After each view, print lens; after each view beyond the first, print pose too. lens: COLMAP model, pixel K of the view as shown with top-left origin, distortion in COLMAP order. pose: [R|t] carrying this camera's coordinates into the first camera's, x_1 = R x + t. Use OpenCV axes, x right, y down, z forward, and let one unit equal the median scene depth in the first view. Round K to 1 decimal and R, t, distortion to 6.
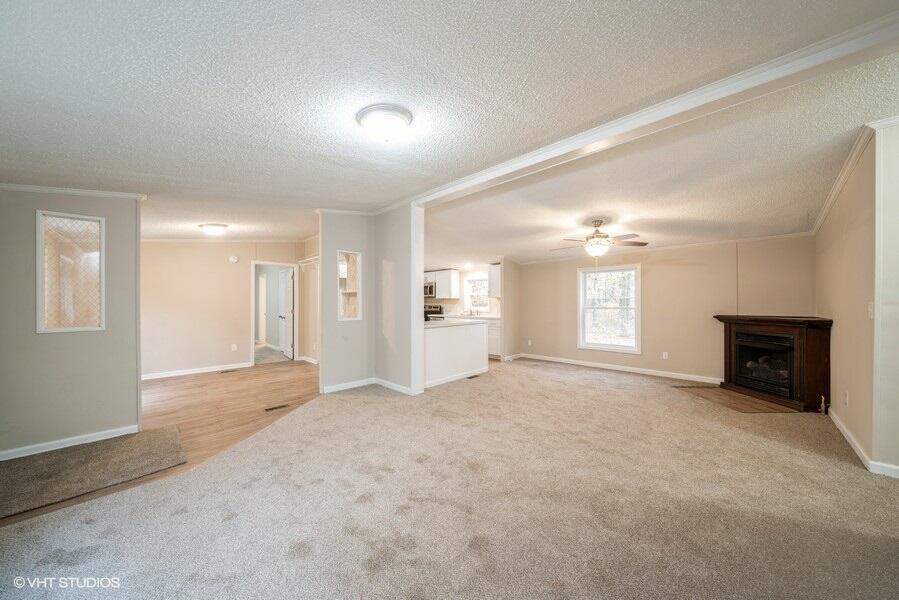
lens RADIAL K [[310.7, 0, 449.6], [0, 310.7, 304.2], [0, 0, 1]] dist [-0.001033, -0.000045]
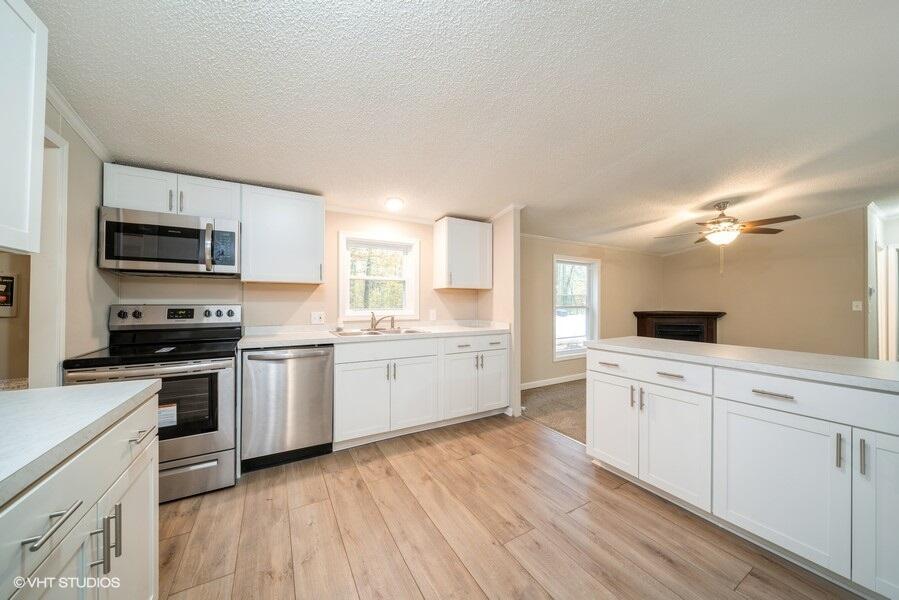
lens RADIAL K [[311.2, 0, 451.4], [0, 311.2, 296.7], [0, 0, 1]] dist [-0.001721, -0.000158]
pose [[0.263212, 0.020980, 0.964510, -0.571921], [0.001343, 0.999755, -0.022113, 0.004071], [-0.964737, 0.007116, 0.263120, 1.606320]]
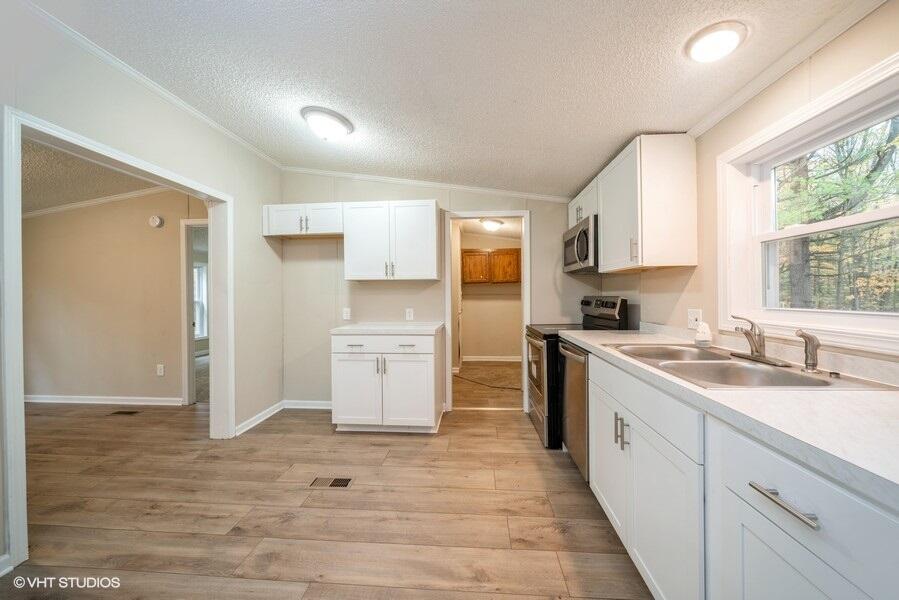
lens RADIAL K [[311.2, 0, 451.4], [0, 311.2, 296.7], [0, 0, 1]] dist [-0.001721, -0.000158]
pose [[0.644611, -0.002447, -0.764507, 0.177894], [0.006798, 0.999974, 0.002531, 0.002726], [0.764480, -0.006829, 0.644611, 1.552903]]
